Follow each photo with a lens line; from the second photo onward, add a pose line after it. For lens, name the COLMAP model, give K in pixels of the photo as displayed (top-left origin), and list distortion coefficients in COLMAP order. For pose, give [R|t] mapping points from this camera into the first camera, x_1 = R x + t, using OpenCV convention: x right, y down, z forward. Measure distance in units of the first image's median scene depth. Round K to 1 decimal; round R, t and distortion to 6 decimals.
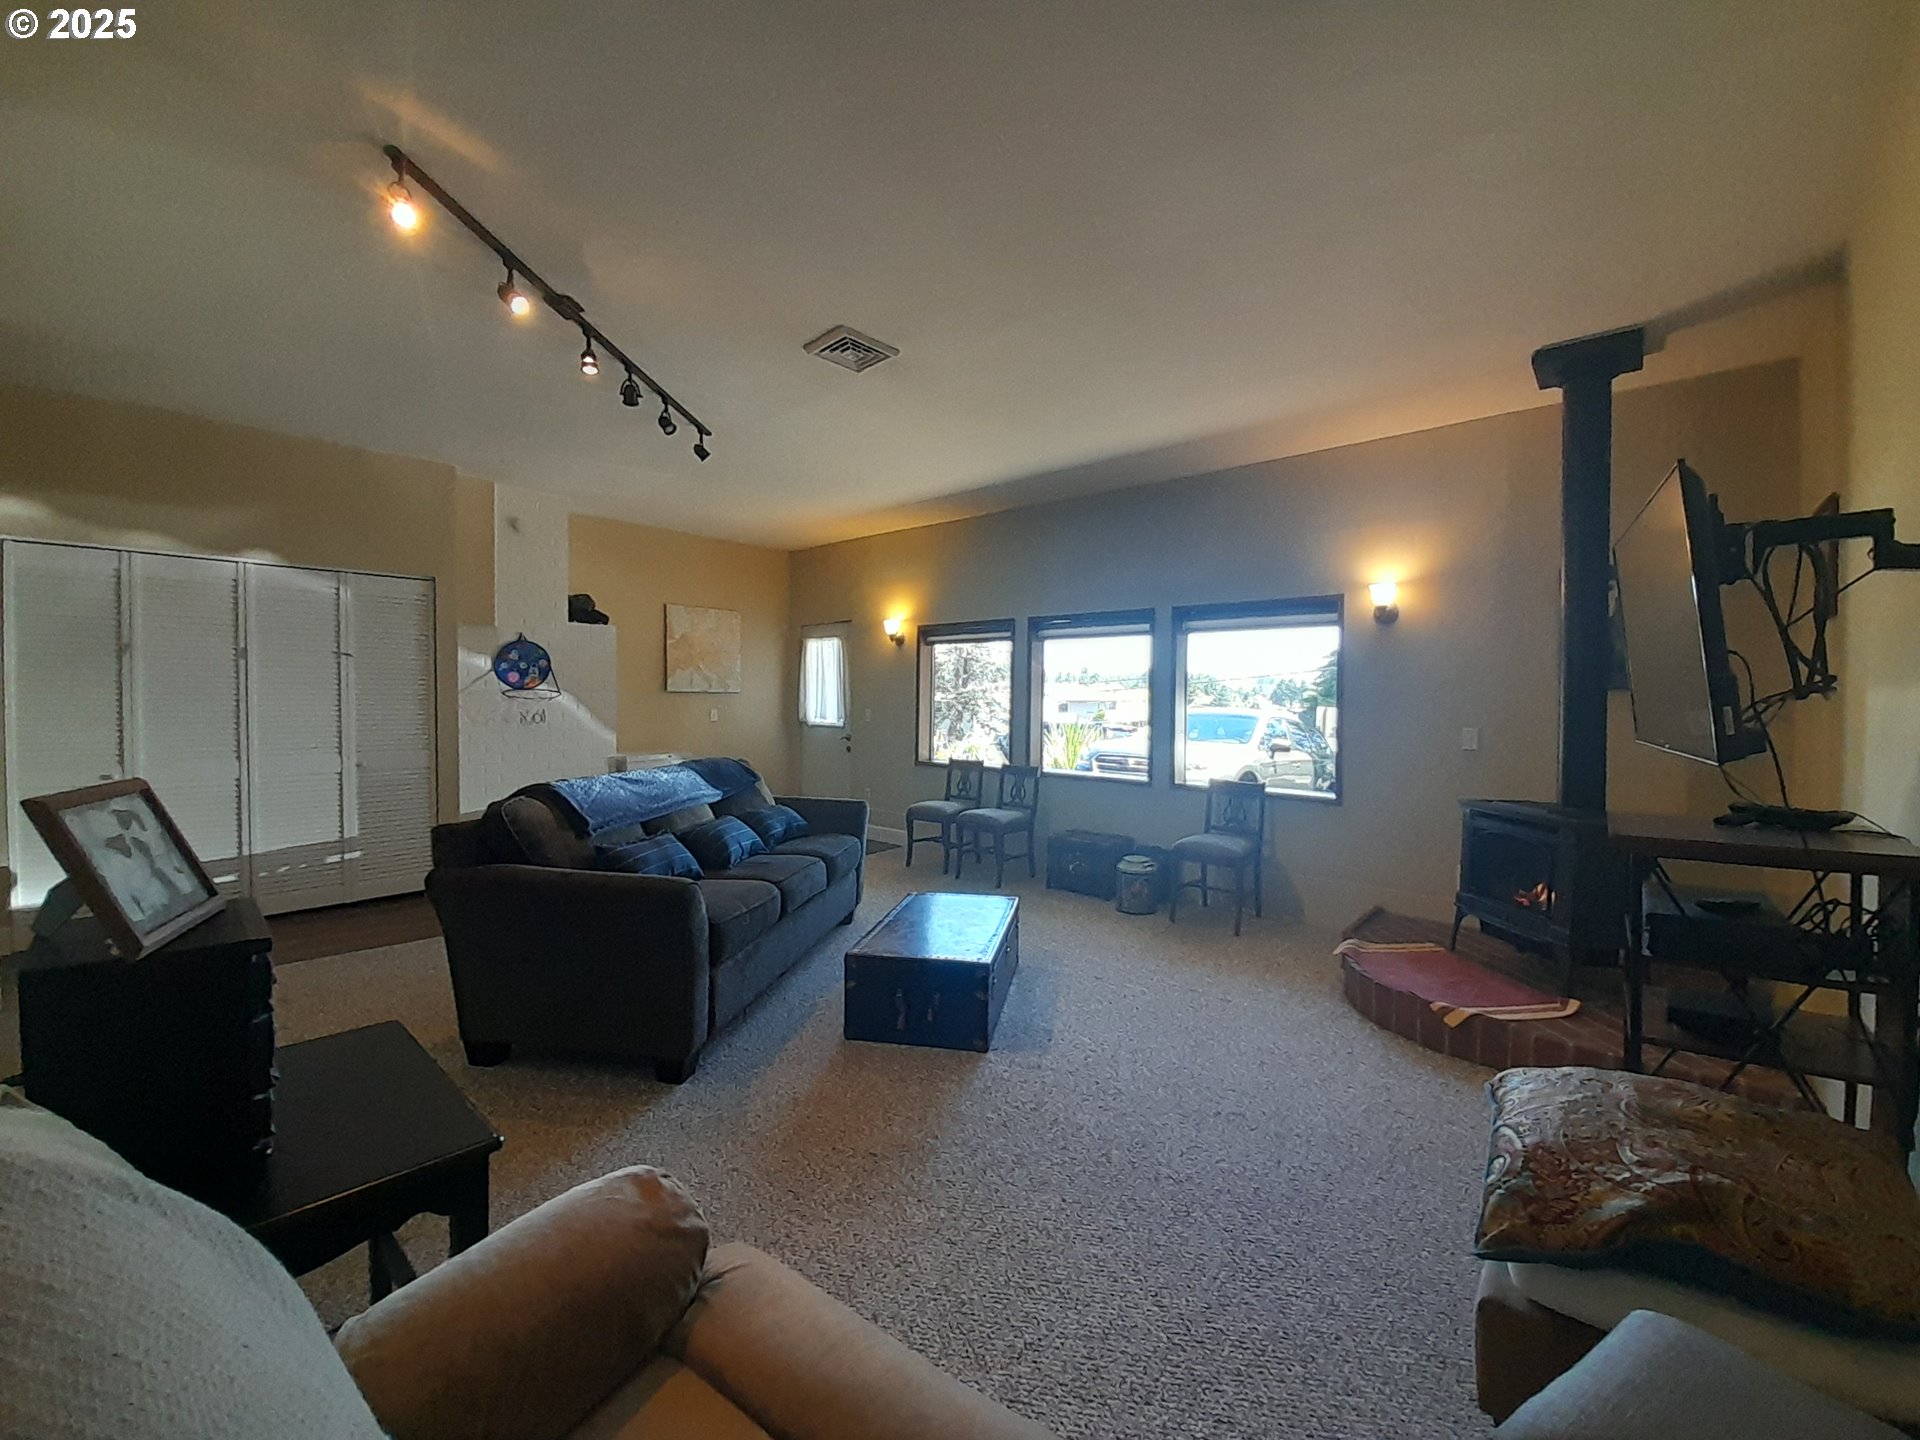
lens RADIAL K [[760.4, 0, 967.3], [0, 760.4, 713.3], [0, 0, 1]] dist [-0.001393, -0.000722]
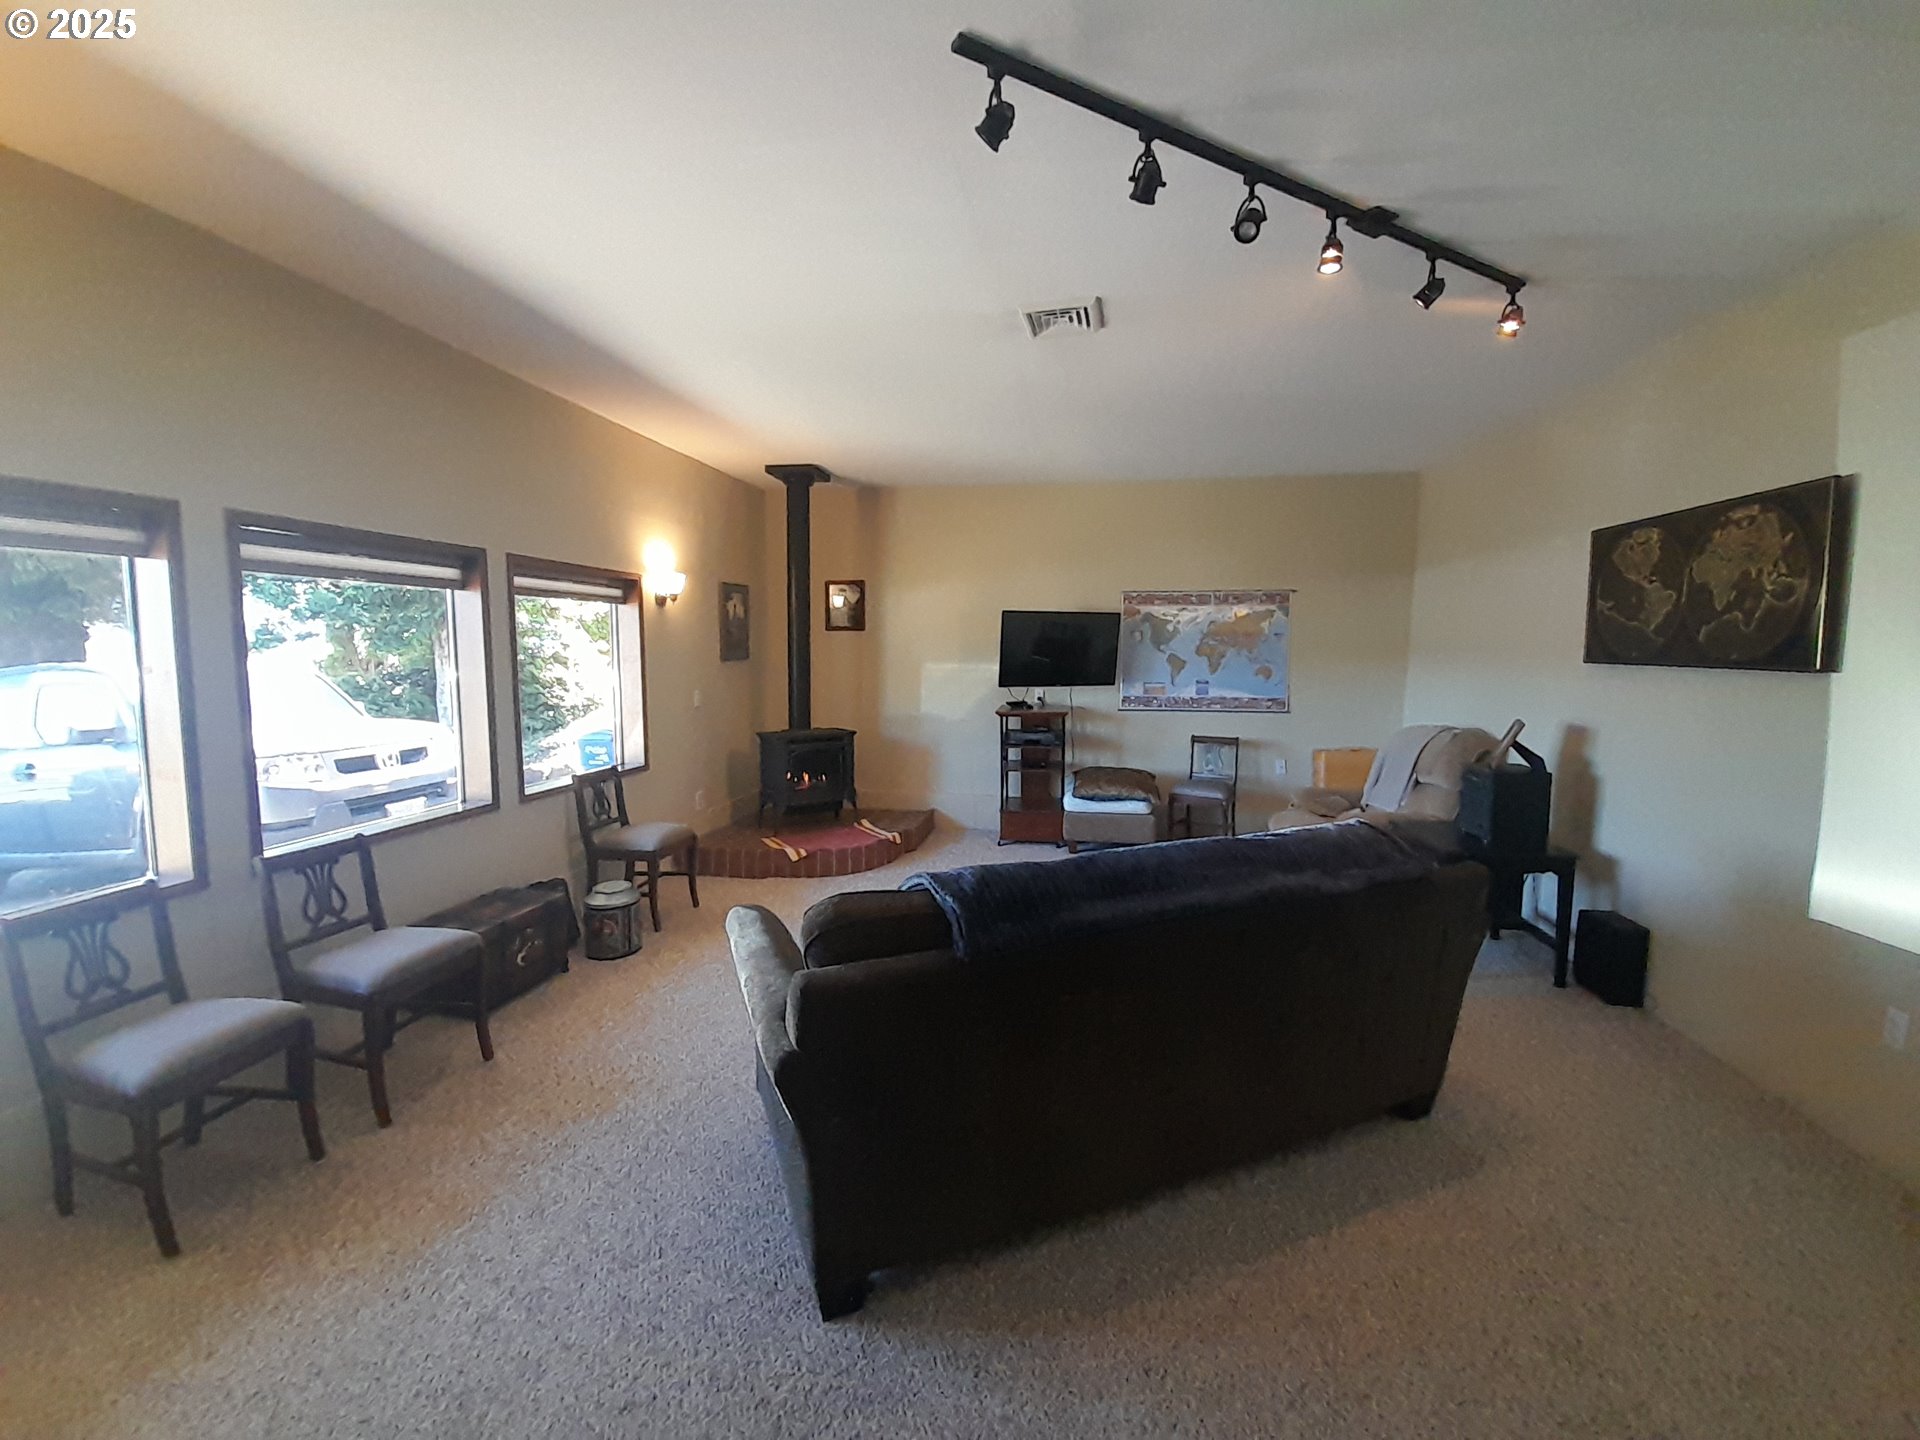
lens RADIAL K [[760.4, 0, 963.6], [0, 760.4, 715.3], [0, 0, 1]] dist [-0.001393, -0.000722]
pose [[-0.511282, -0.091956, 0.854479, -0.533530], [0.005271, 0.993905, 0.110115, -0.060611], [-0.859397, 0.060803, -0.507681, 0.934407]]
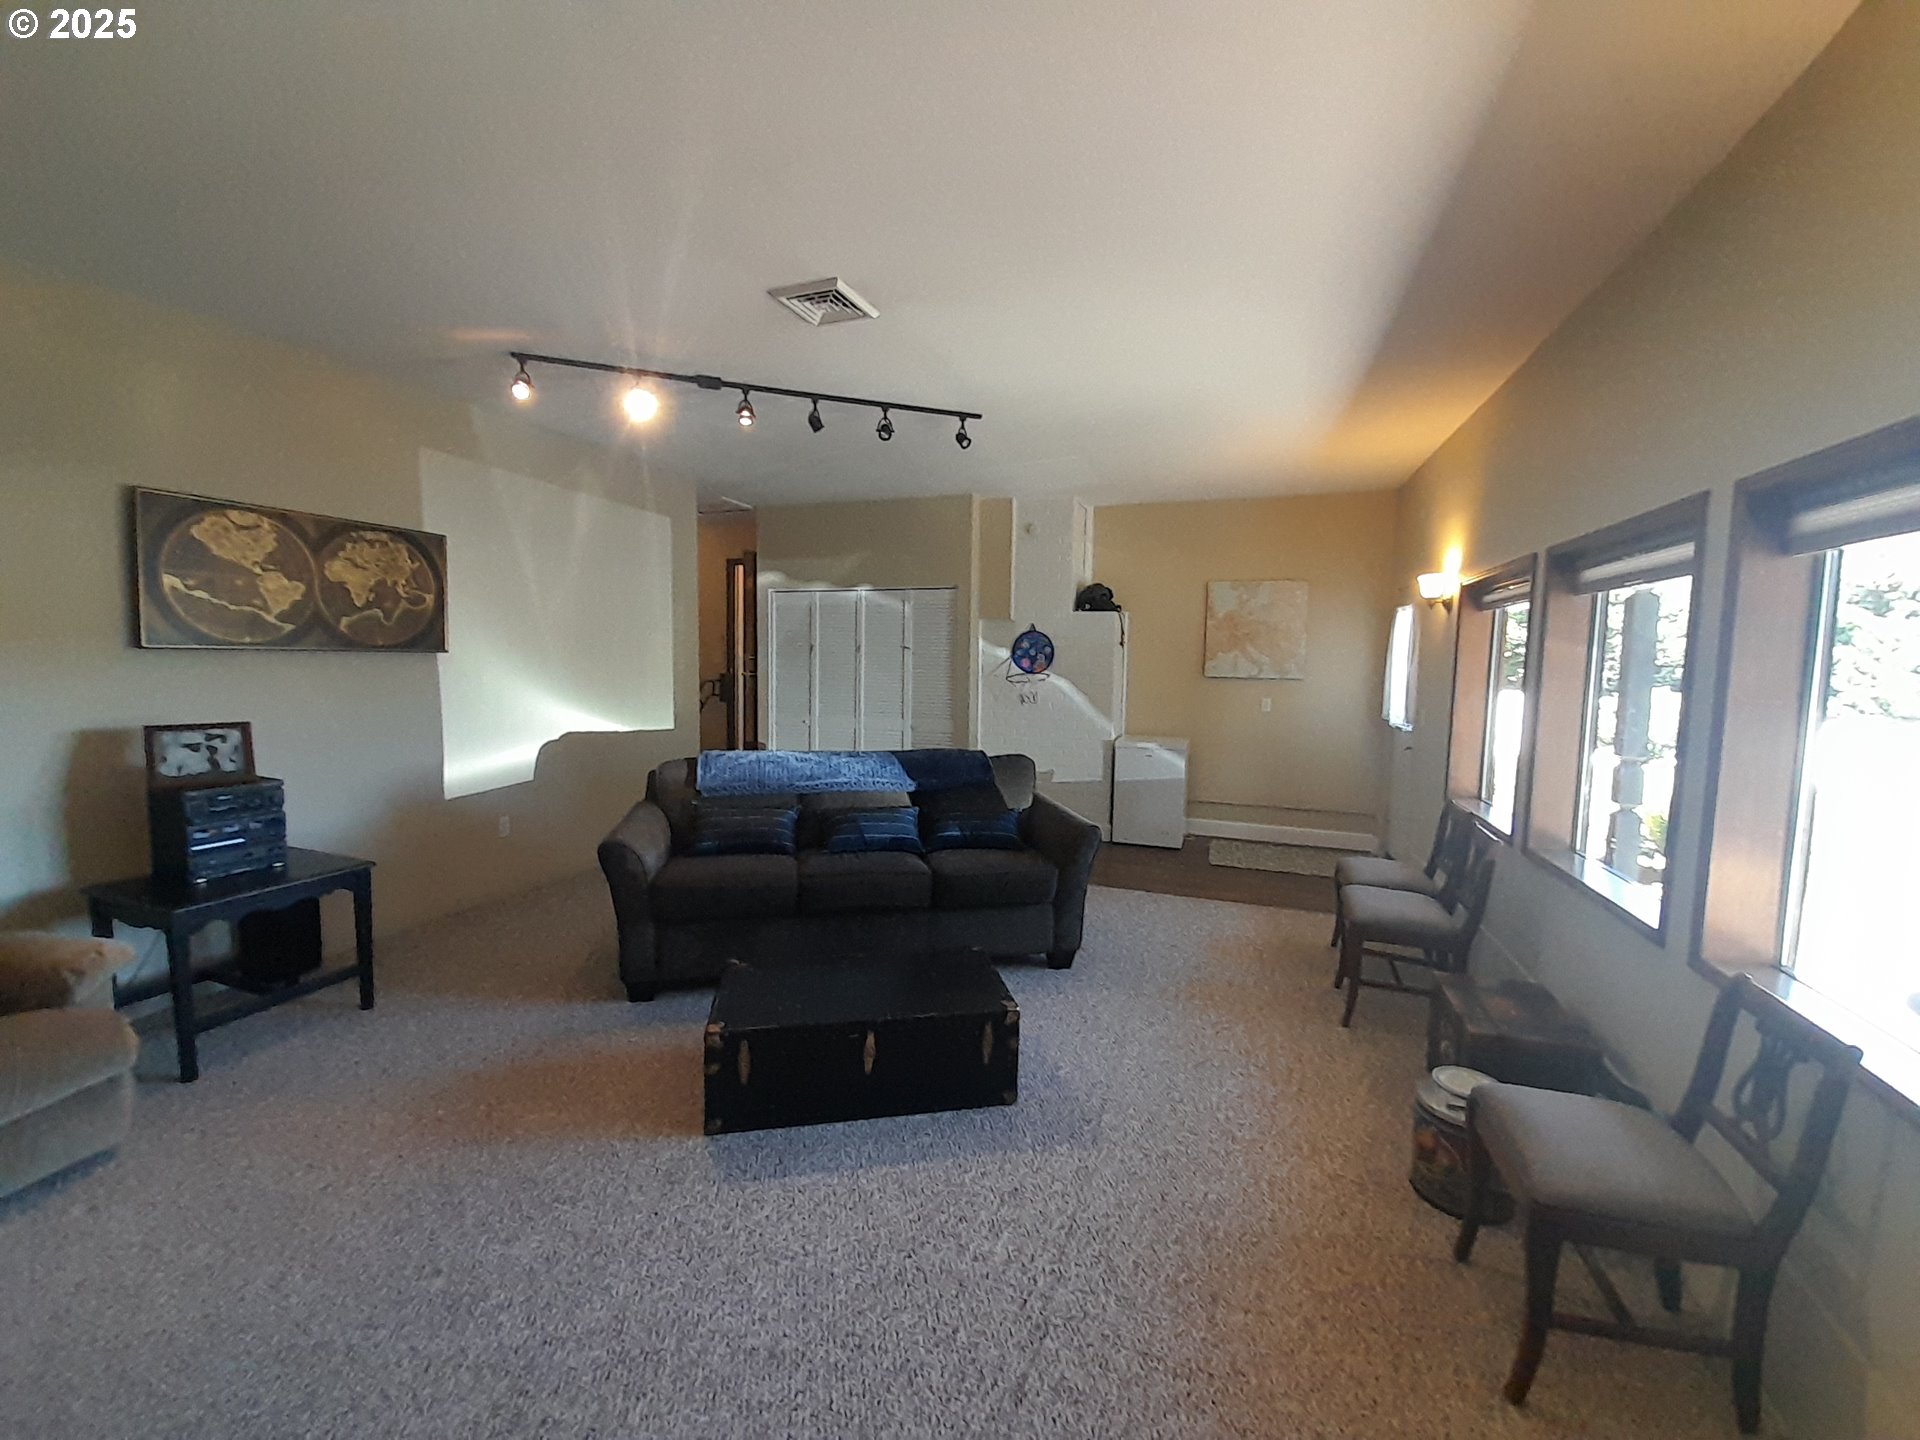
lens RADIAL K [[760.4, 0, 966.2], [0, 760.4, 718.1], [0, 0, 1]] dist [-0.001393, -0.000722]
pose [[0.370729, 0.073190, -0.925853, 0.447019], [-0.034224, 0.997290, 0.065133, -0.036426], [0.928110, 0.007540, 0.372229, 0.487357]]
